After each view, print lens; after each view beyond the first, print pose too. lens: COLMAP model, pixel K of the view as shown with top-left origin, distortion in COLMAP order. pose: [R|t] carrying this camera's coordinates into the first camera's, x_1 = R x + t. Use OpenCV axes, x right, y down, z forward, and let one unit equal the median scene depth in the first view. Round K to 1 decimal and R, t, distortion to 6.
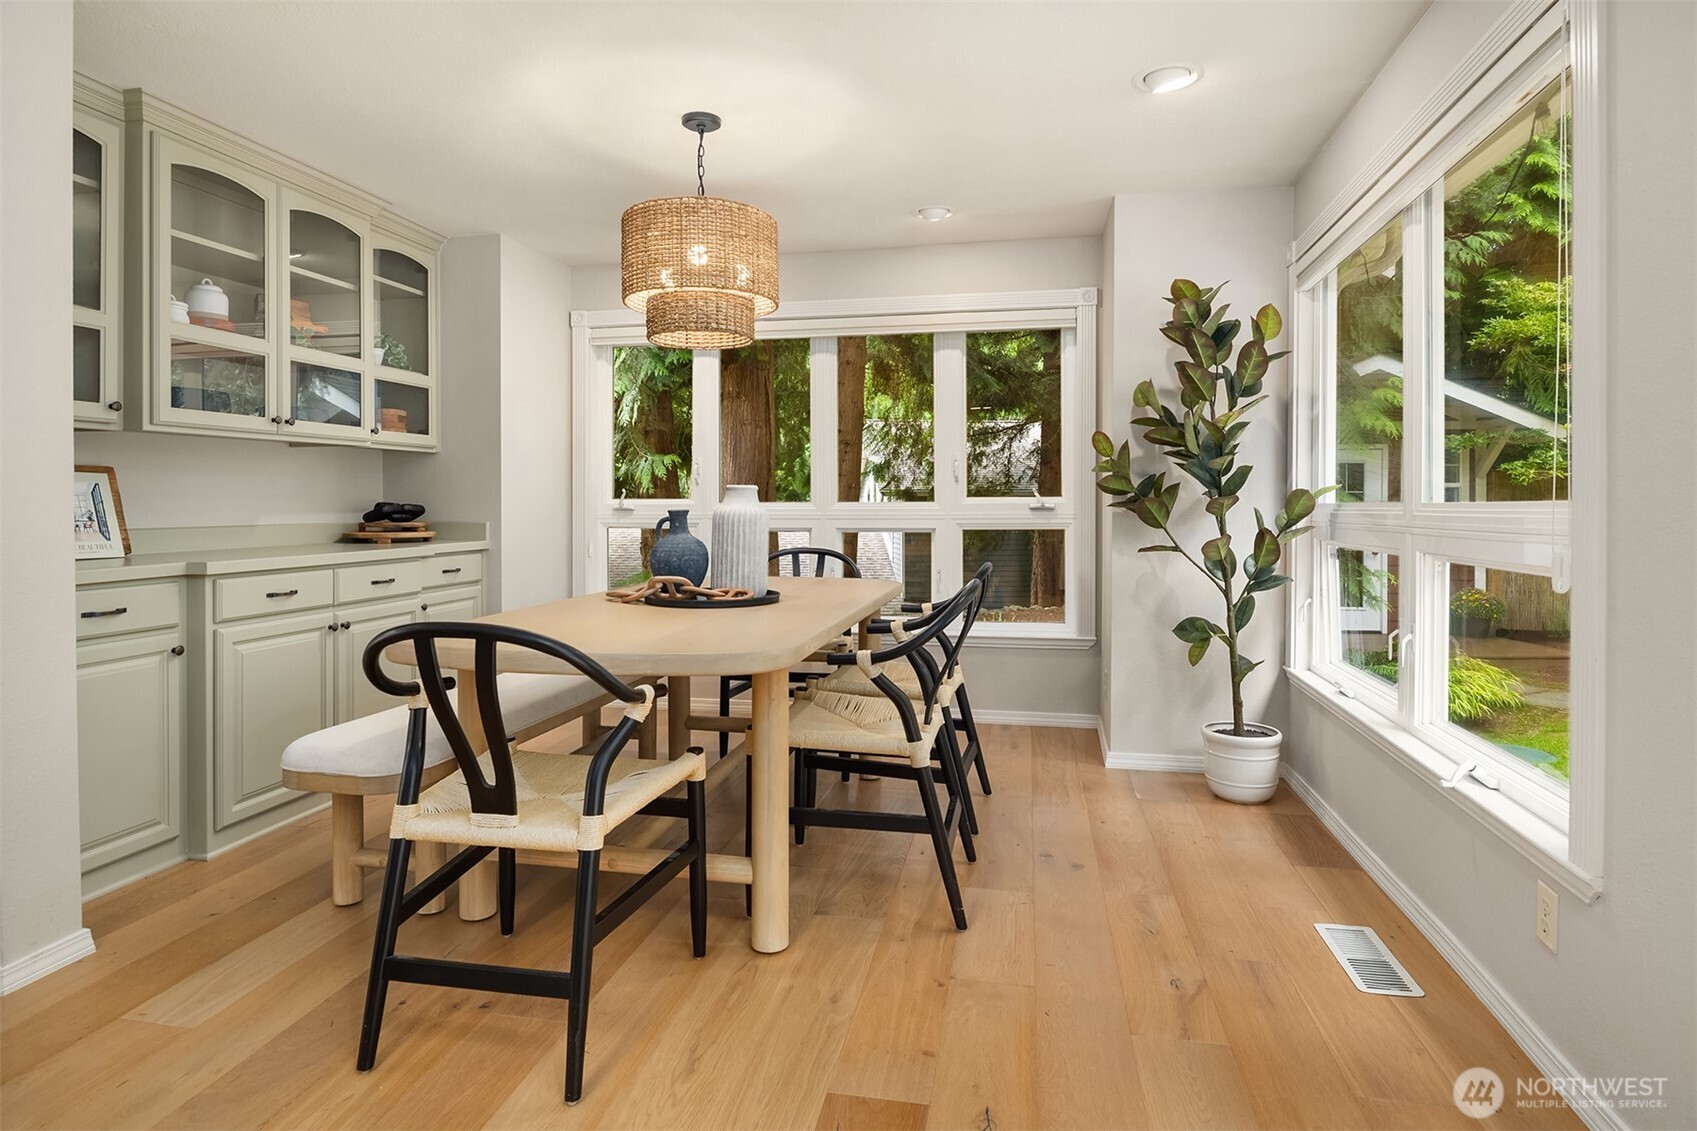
lens RADIAL K [[919.8, 0, 829.1], [0, 919.8, 507.6], [0, 0, 1]] dist [-0.002995, 0.000575]
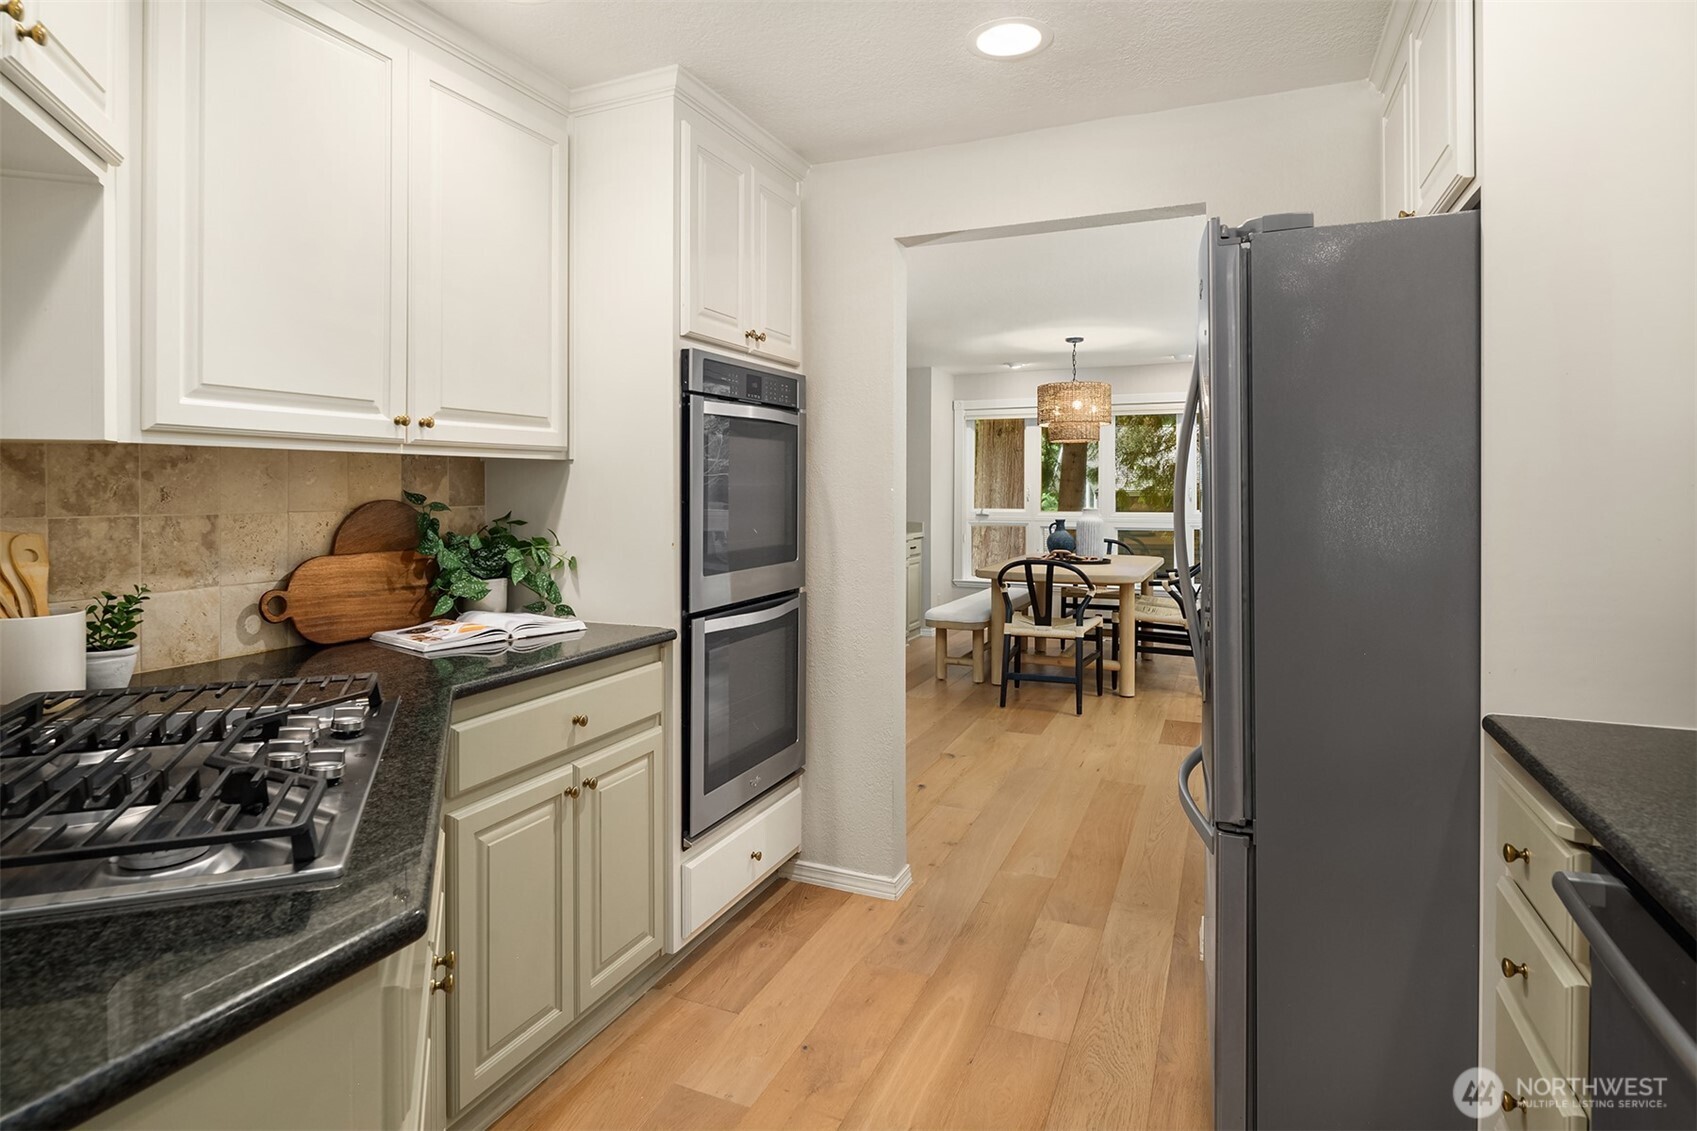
lens RADIAL K [[919.8, 0, 812.9], [0, 919.8, 499.9], [0, 0, 1]] dist [-0.002995, 0.000575]
pose [[0.976778, 0.004147, -0.214213, -0.365881], [-0.004057, 0.999991, 0.000861, -0.057398], [0.214215, 0.000028, 0.976787, -1.644008]]
